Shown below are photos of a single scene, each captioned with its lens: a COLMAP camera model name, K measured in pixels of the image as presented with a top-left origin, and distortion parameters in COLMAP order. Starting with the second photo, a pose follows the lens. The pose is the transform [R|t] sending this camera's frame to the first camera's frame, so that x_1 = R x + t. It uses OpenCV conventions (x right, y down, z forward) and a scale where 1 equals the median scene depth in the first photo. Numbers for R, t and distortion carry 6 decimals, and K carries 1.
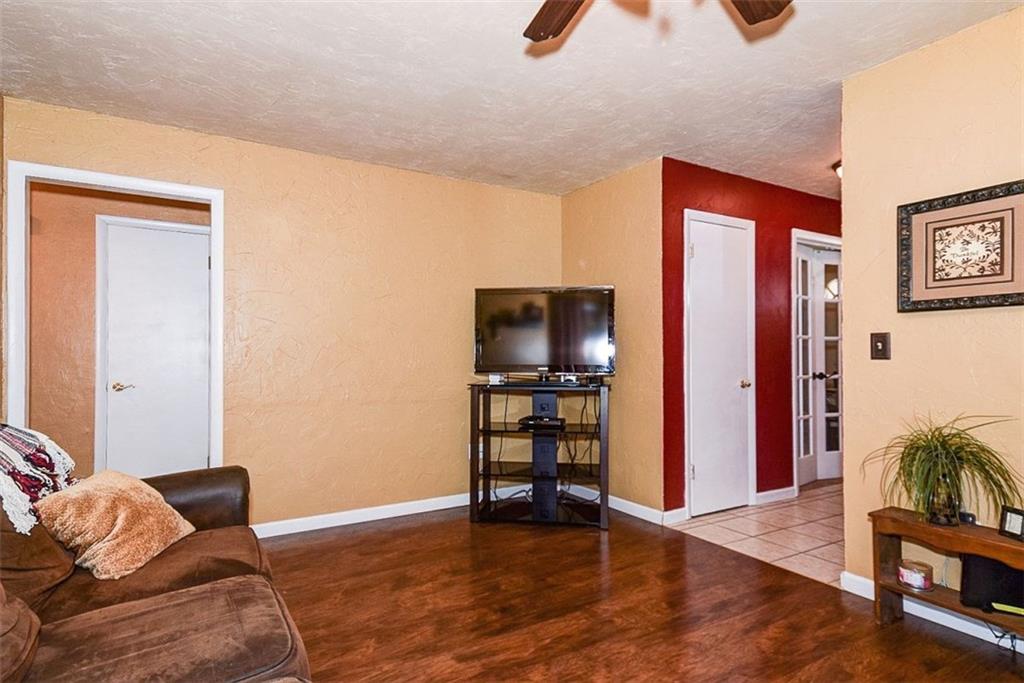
lens RADIAL K [[540.0, 0, 503.5], [0, 540.0, 346.7], [0, 0, 1]] dist [0.025088, 0.000791]
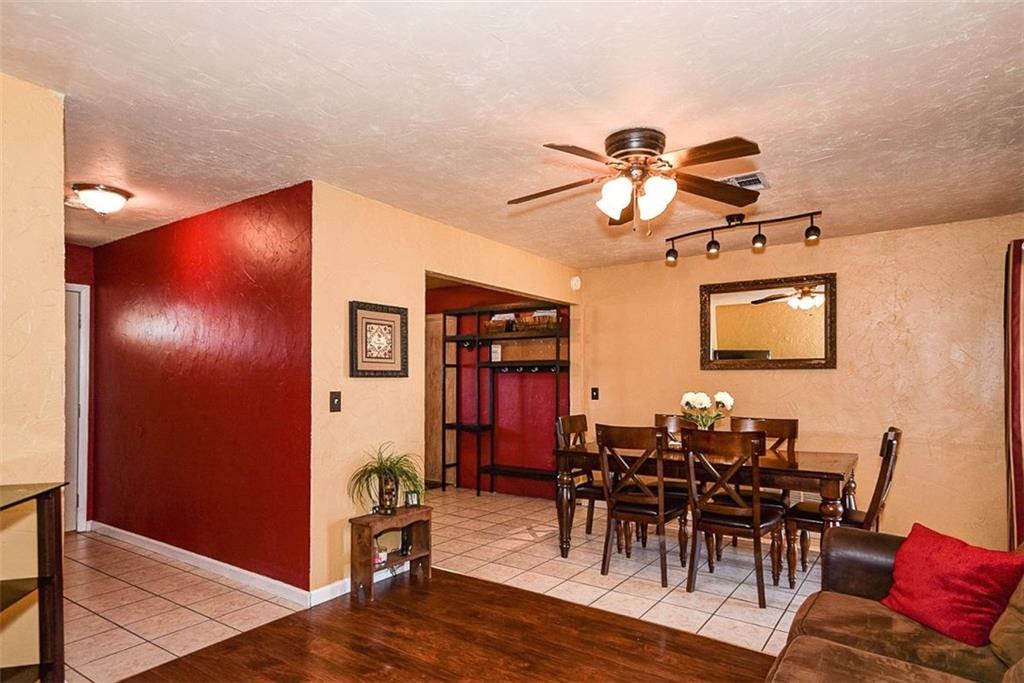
lens RADIAL K [[554.9, 0, 509.6], [0, 554.9, 384.0], [0, 0, 1]] dist [0.000320, 0.000178]
pose [[-0.423988, -0.003970, 0.905659, -0.754022], [-0.010992, 0.999939, -0.000763, -0.050875], [-0.905601, -0.010279, -0.424006, 1.294521]]
